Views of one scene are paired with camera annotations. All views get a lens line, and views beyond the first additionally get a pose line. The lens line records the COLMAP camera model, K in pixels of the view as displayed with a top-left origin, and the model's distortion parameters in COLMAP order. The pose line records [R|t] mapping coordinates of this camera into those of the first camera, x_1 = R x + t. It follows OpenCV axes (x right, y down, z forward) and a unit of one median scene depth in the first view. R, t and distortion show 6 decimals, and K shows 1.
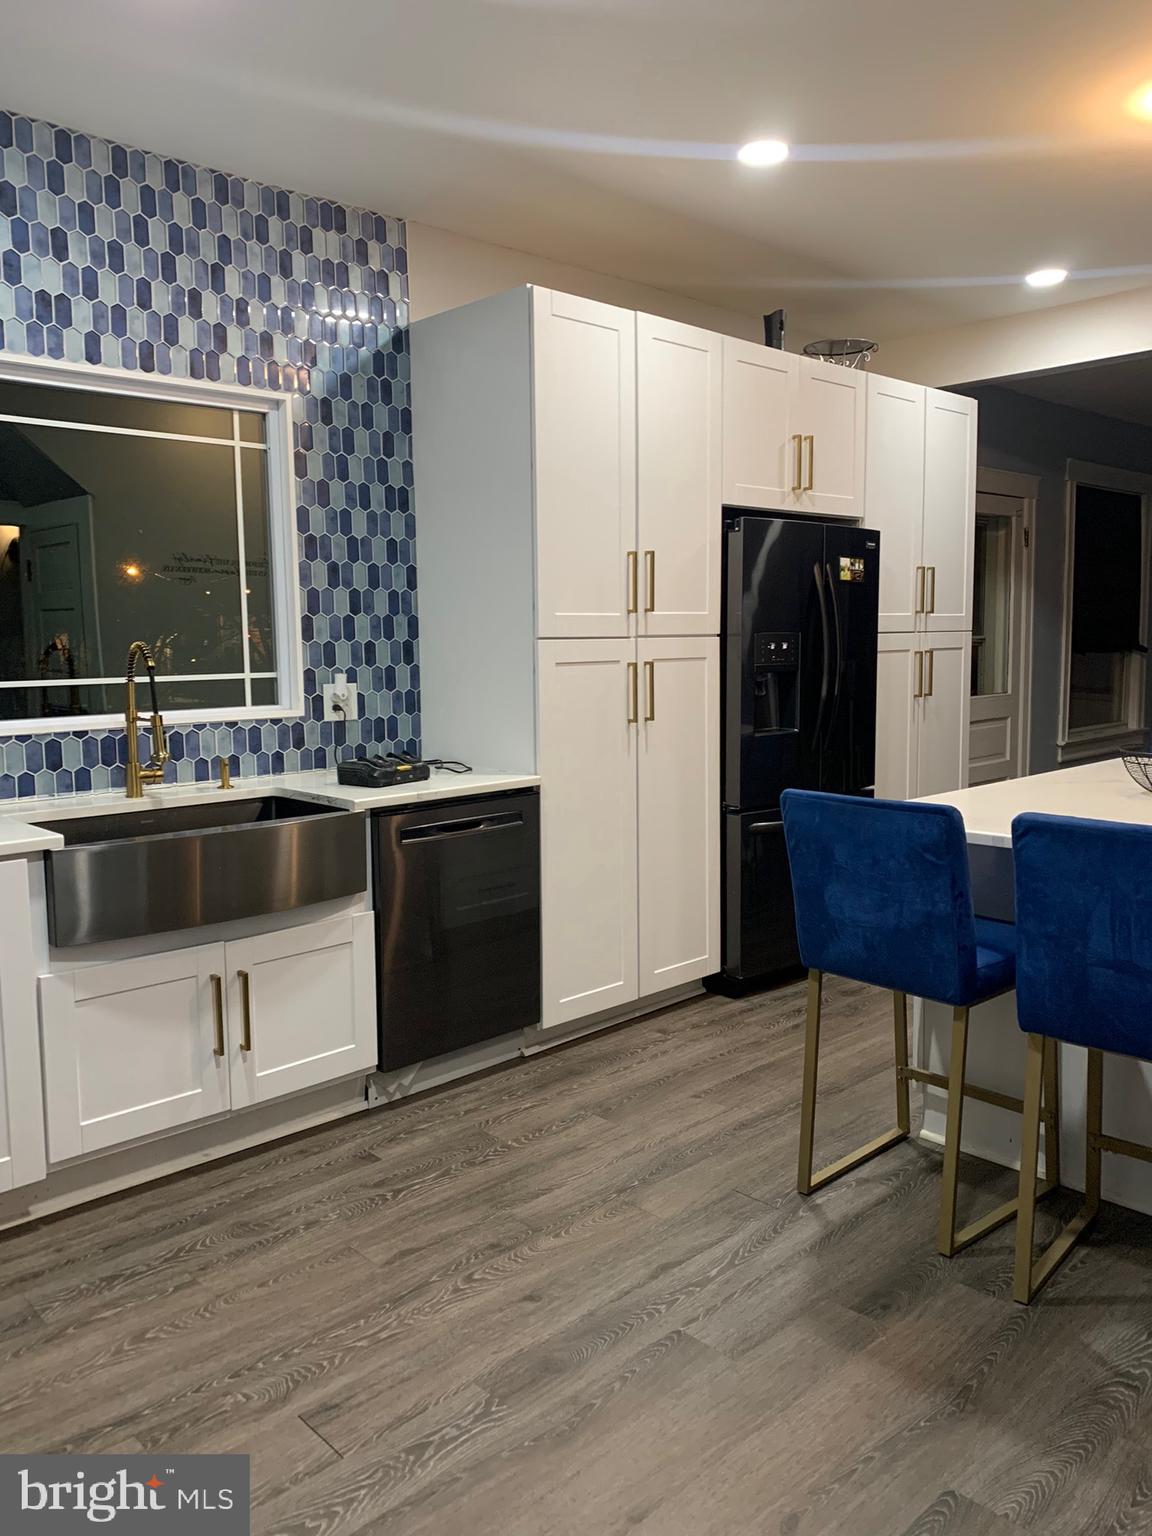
lens RADIAL K [[1201.2, 0, 579.1], [0, 1201.2, 754.9], [0, 0, 1]] dist [-0.007862, -0.005153]
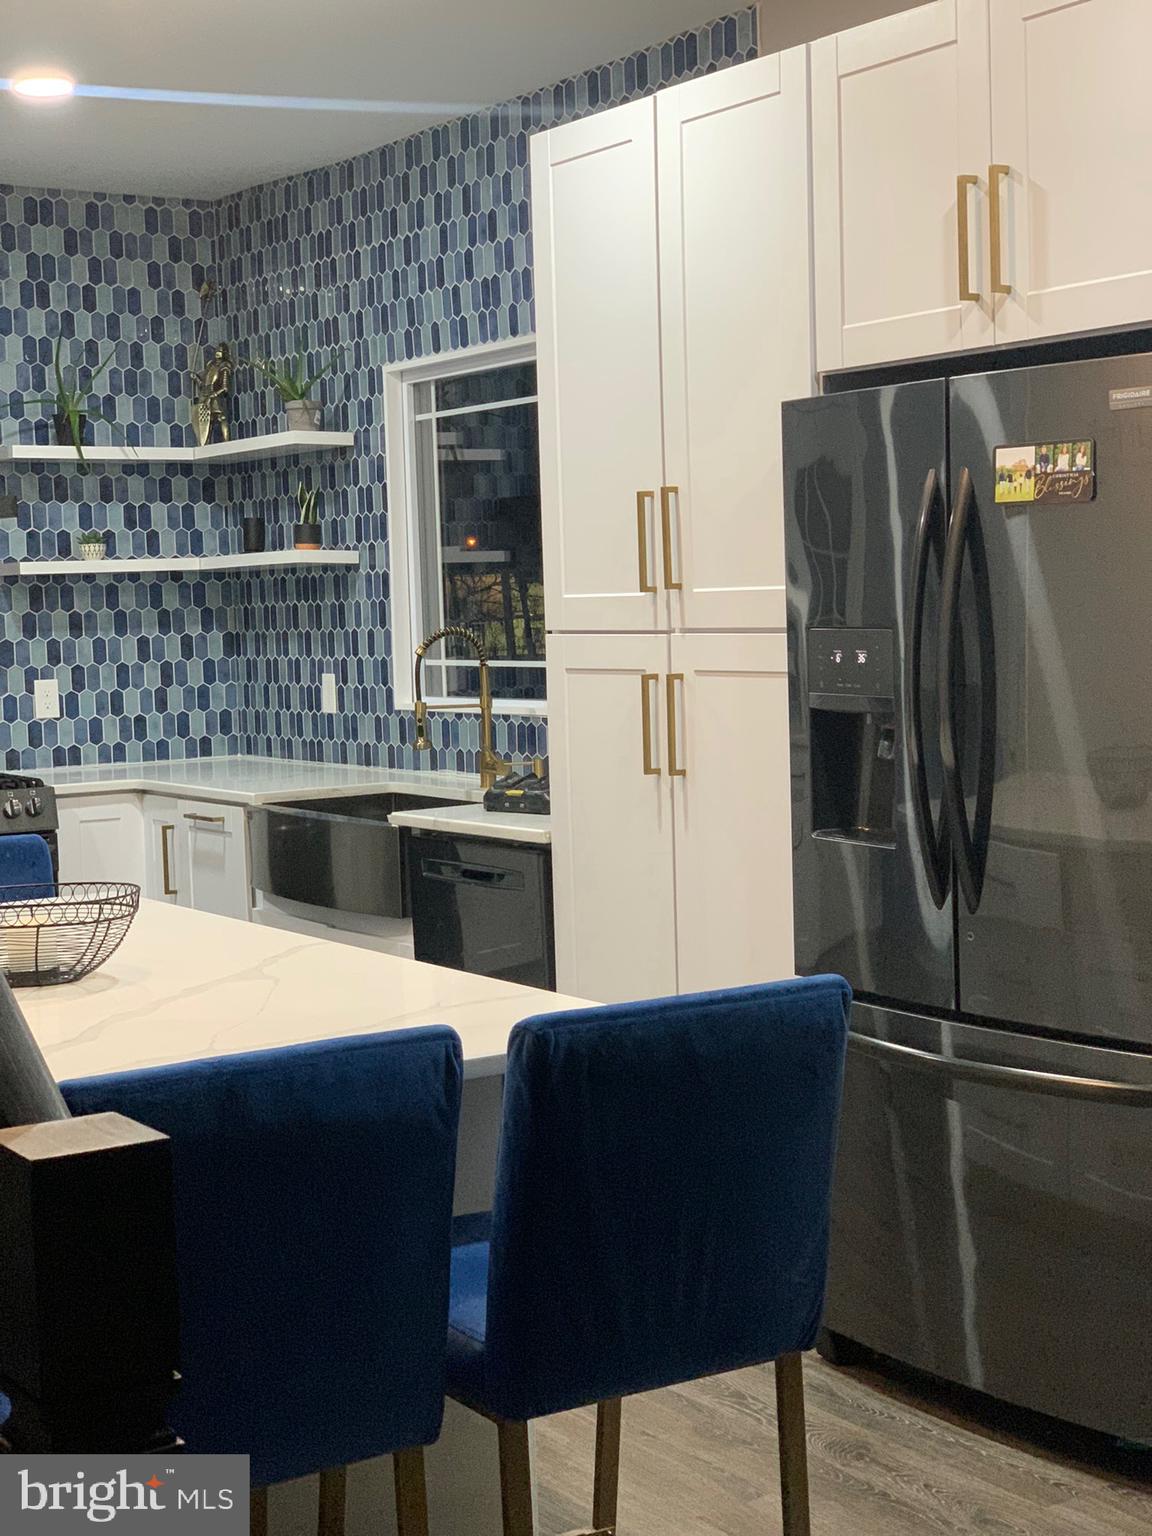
lens RADIAL K [[2387.6, 0, 574.7], [0, 2387.6, 764.0], [0, 0, 1]] dist [0.161815, 0.000000]
pose [[-0.201762, 0.081928, -0.976002, 1.276932], [-0.079780, 0.991809, 0.099747, -0.153374], [0.976180, 0.097991, -0.193573, 1.234596]]
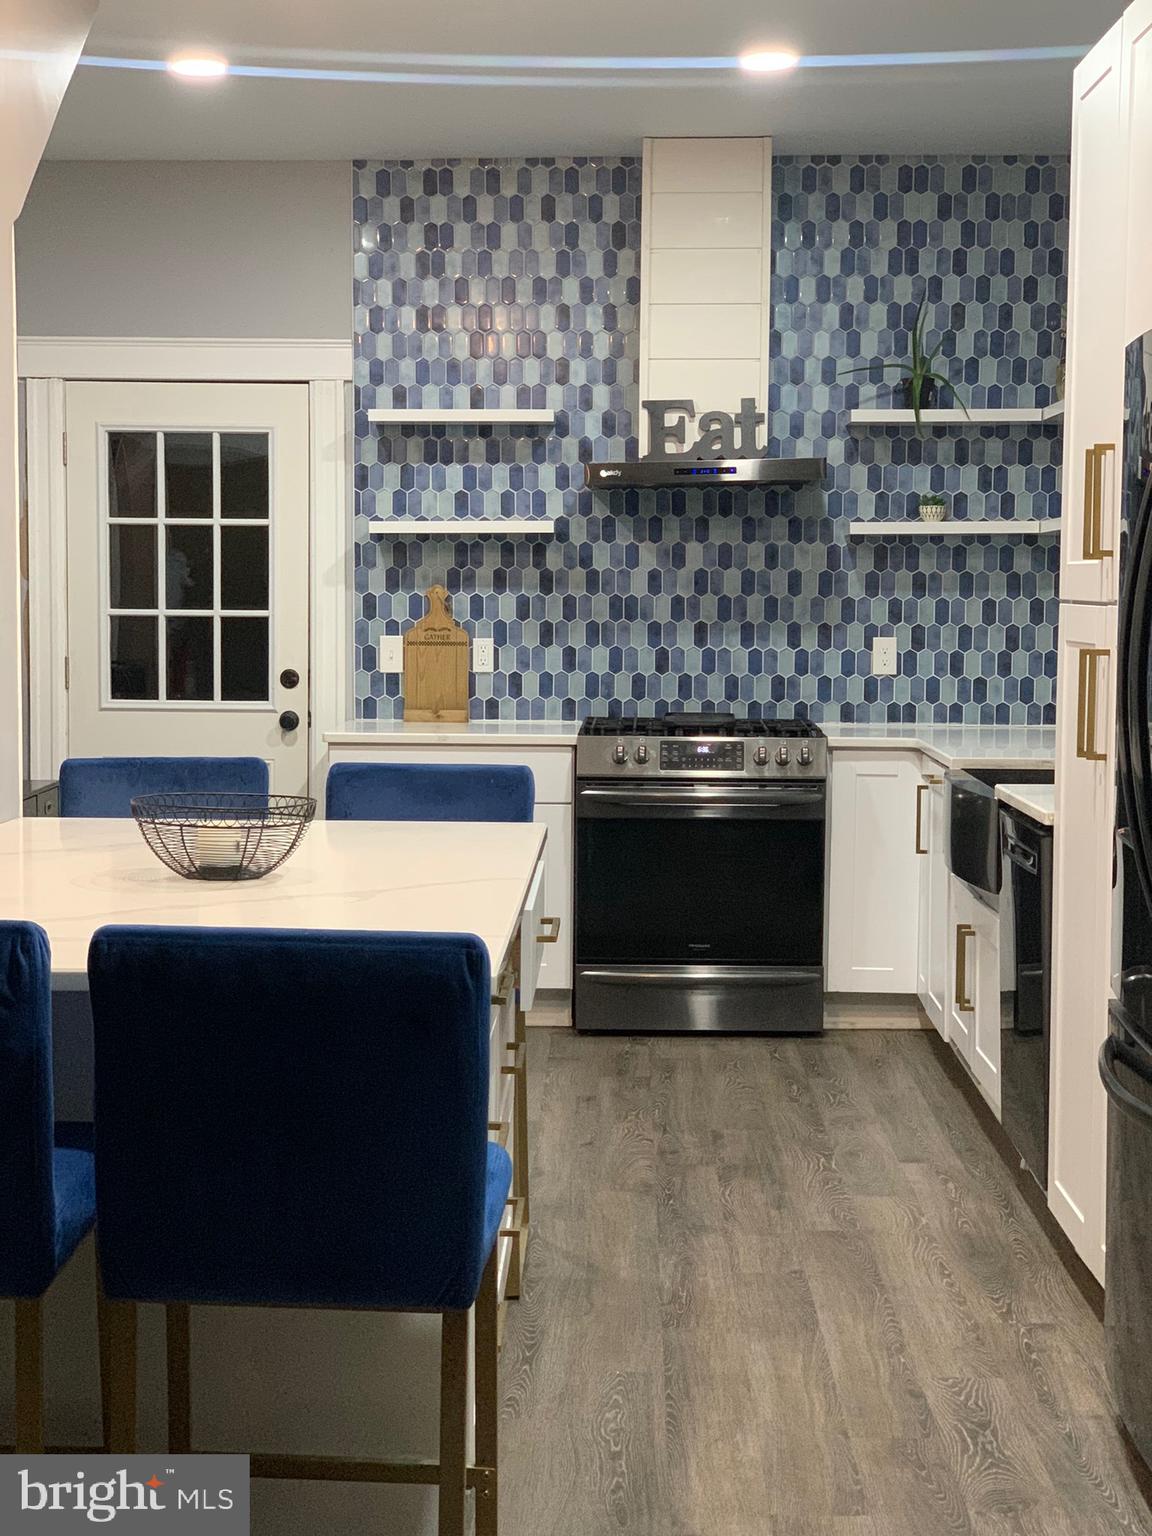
lens RADIAL K [[2387.6, 0, 577.3], [0, 2387.6, 774.6], [0, 0, 1]] dist [0.161815, 0.000000]
pose [[-0.709000, 0.058346, -0.702791, 1.042215], [-0.085580, 0.982087, 0.167870, -0.194775], [0.699997, 0.179165, -0.691306, 1.667728]]
